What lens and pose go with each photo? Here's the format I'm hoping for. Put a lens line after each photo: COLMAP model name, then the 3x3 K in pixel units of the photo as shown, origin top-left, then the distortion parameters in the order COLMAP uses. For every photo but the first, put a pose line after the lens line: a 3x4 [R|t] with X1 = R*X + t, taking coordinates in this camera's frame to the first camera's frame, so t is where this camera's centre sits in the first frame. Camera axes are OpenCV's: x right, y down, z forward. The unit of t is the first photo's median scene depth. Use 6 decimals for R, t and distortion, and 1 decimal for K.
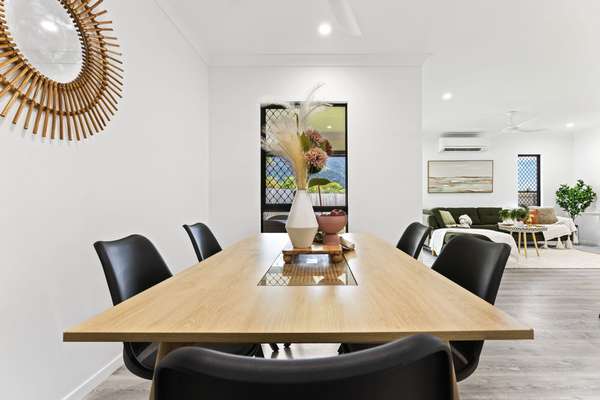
lens RADIAL K [[269.8, 0, 302.6], [0, 269.8, 202.7], [0, 0, 1]] dist [0.001050, -0.000539]
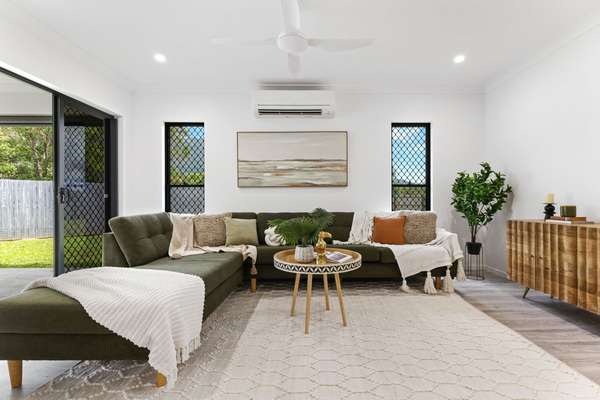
lens RADIAL K [[269.8, 0, 297.5], [0, 269.8, 204.7], [0, 0, 1]] dist [0.001050, -0.000539]
pose [[0.999759, -0.001395, 0.021900, 0.584391], [0.001377, 0.999999, 0.000872, 0.001074], [-0.021901, -0.000842, 0.999760, 0.416630]]
